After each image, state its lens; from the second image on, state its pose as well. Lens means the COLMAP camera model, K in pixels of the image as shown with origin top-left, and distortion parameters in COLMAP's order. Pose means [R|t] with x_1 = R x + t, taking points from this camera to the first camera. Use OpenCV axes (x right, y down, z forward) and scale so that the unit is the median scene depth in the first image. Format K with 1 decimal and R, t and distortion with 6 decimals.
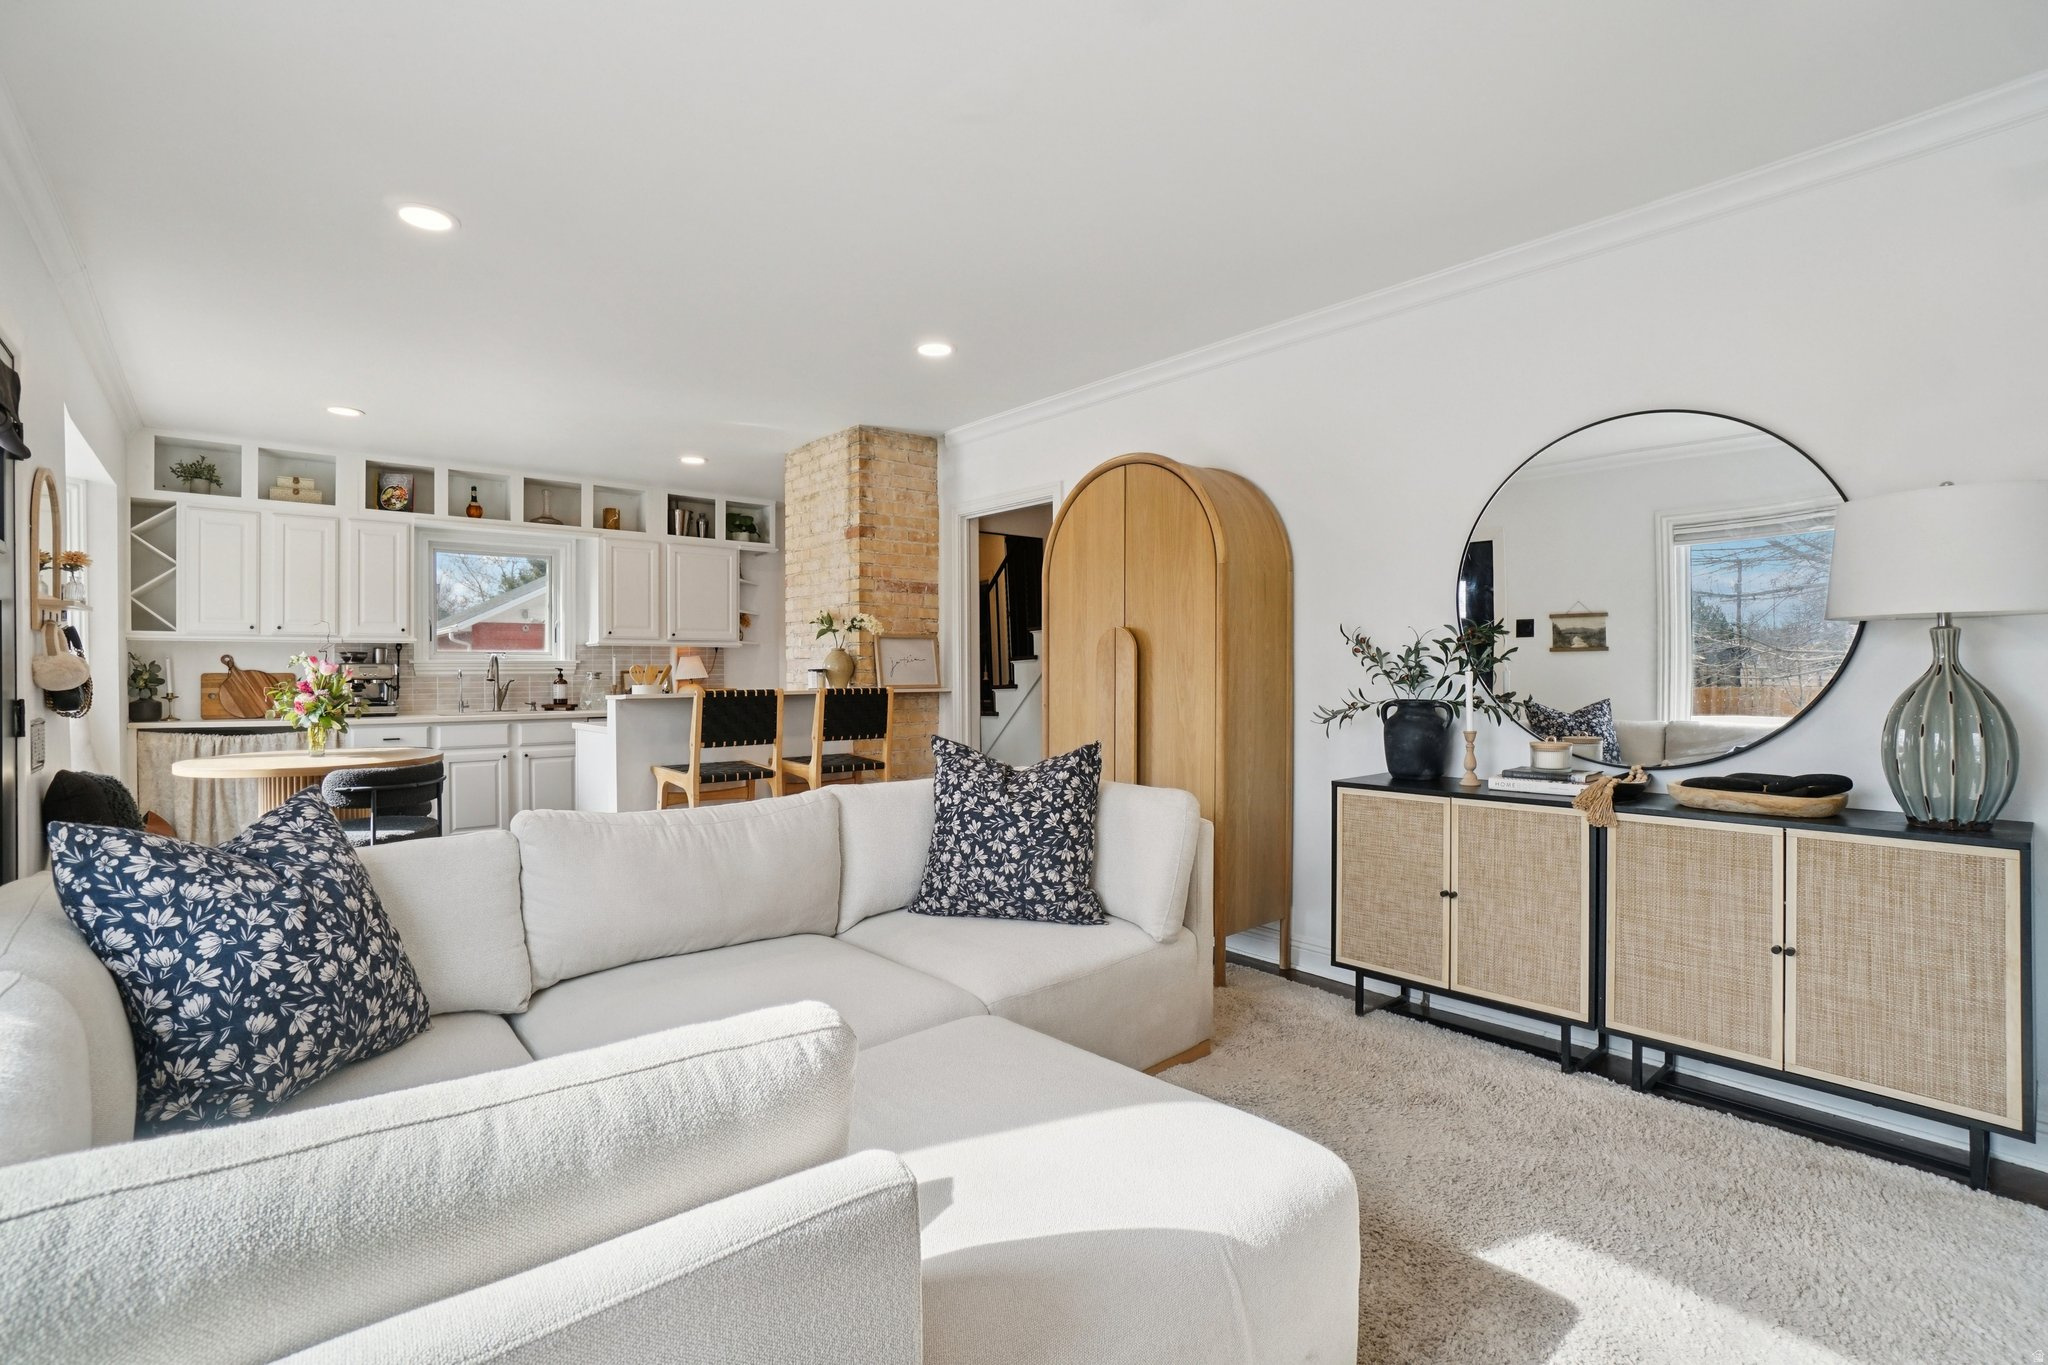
lens RADIAL K [[921.7, 0, 1010.7], [0, 921.7, 672.0], [0, 0, 1]] dist [-0.061007, 0.021234]
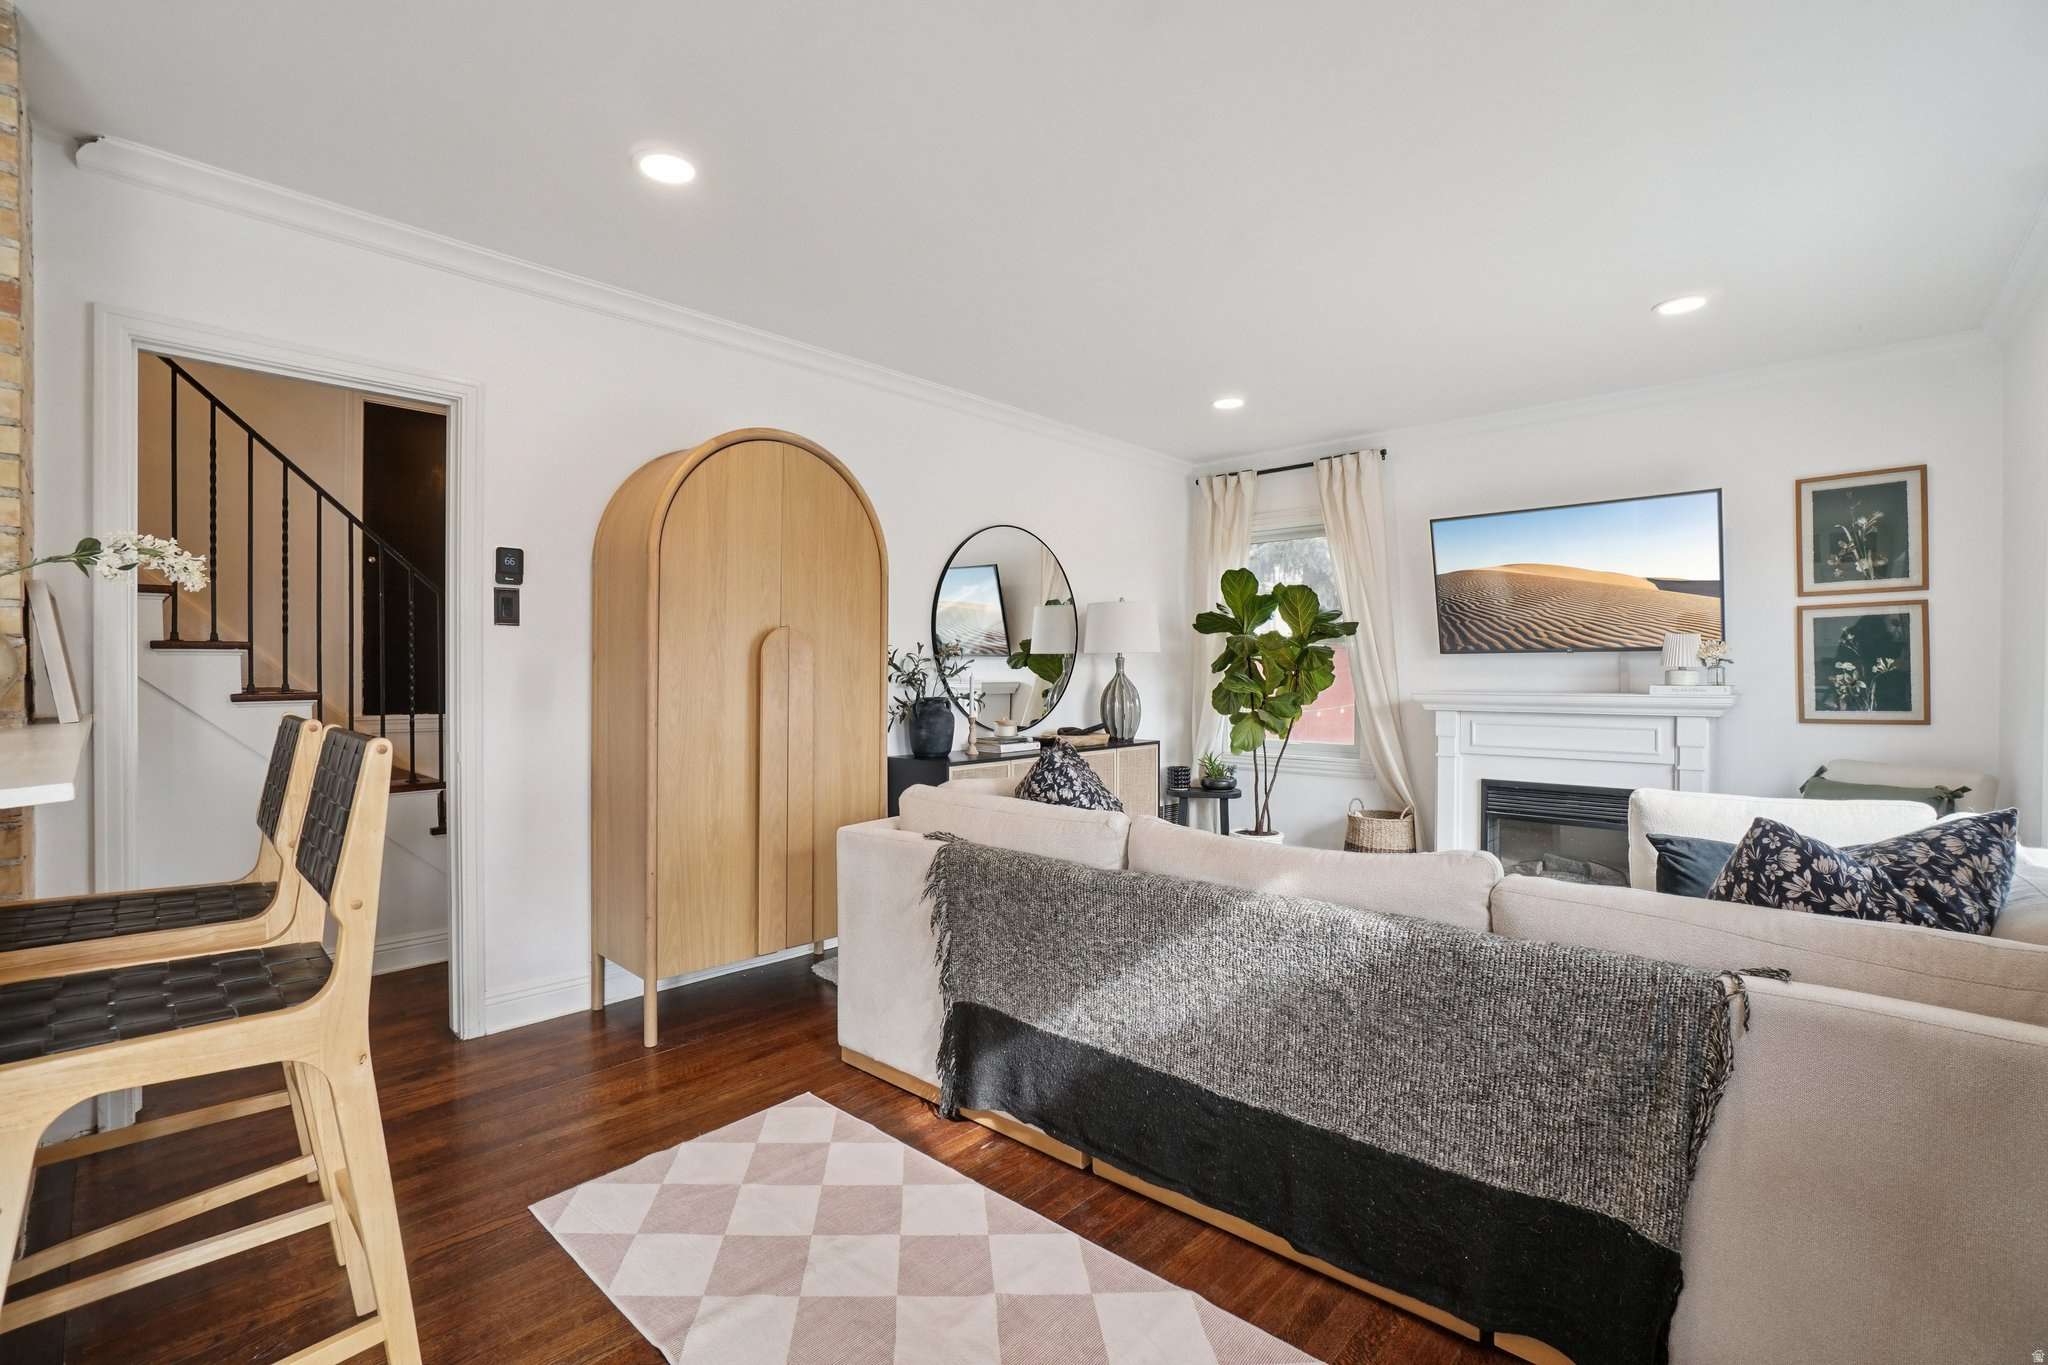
lens RADIAL K [[903.7, 0, 1008.9], [0, 903.7, 673.8], [0, 0, 1]] dist [-0.064312, 0.022700]
pose [[-0.088544, -0.000115, 0.996072, -0.920923], [0.000971, 1.000000, 0.000202, -0.006062], [-0.996072, 0.000985, -0.088543, 1.061911]]
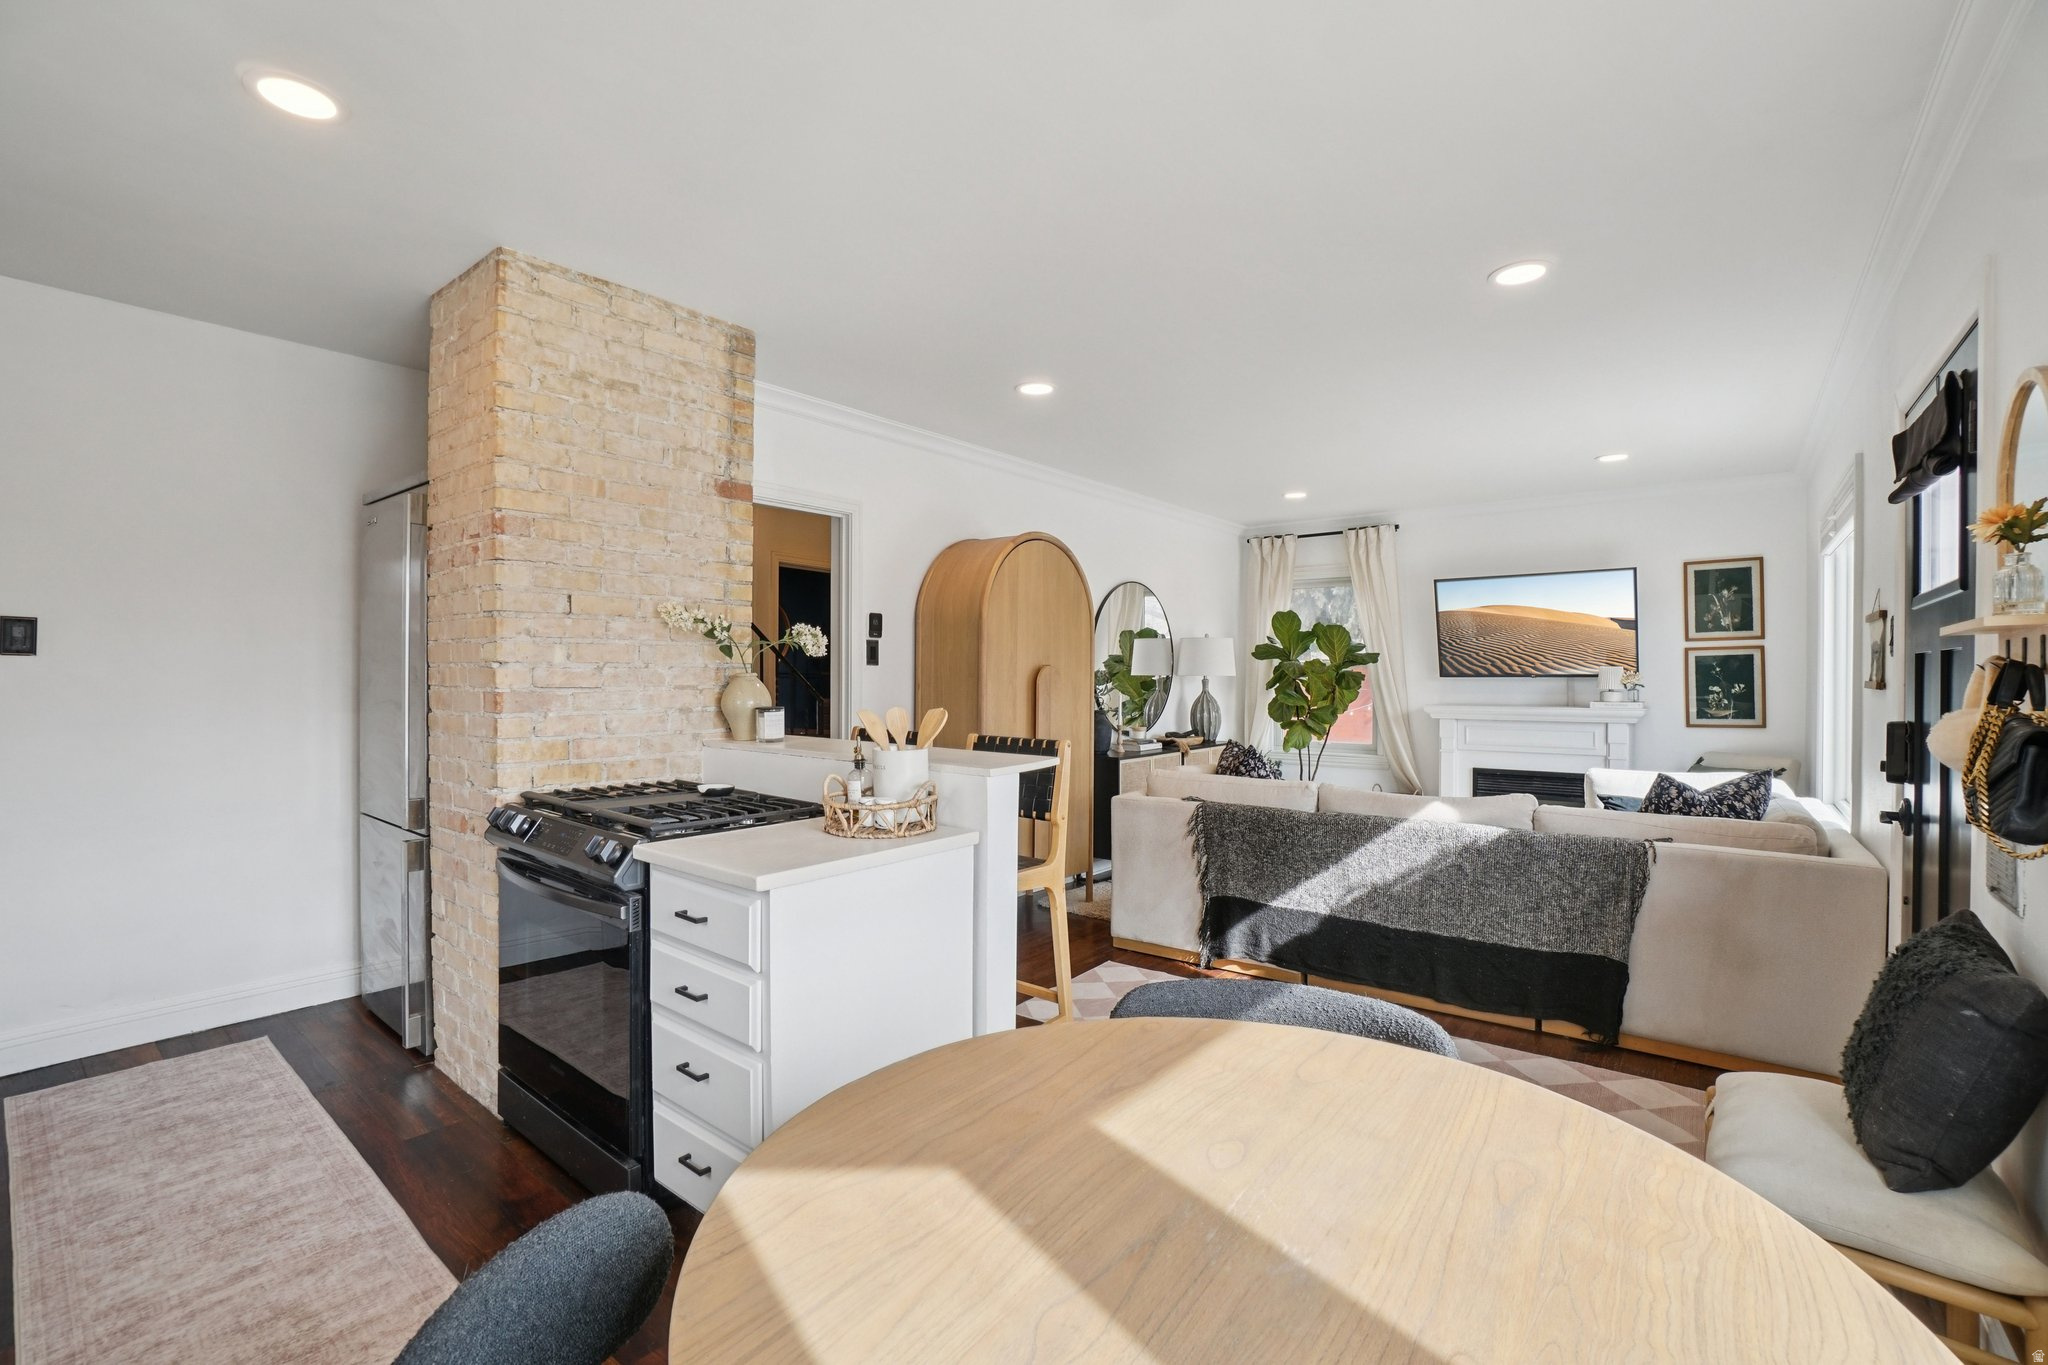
lens RADIAL K [[921.7, 0, 1010.7], [0, 921.7, 672.0], [0, 0, 1]] dist [-0.061007, 0.021234]
pose [[-0.170303, 0.005434, 0.985377, -1.407386], [0.000061, 0.999985, -0.005504, -0.040358], [-0.985392, -0.000877, -0.170301, 1.557523]]
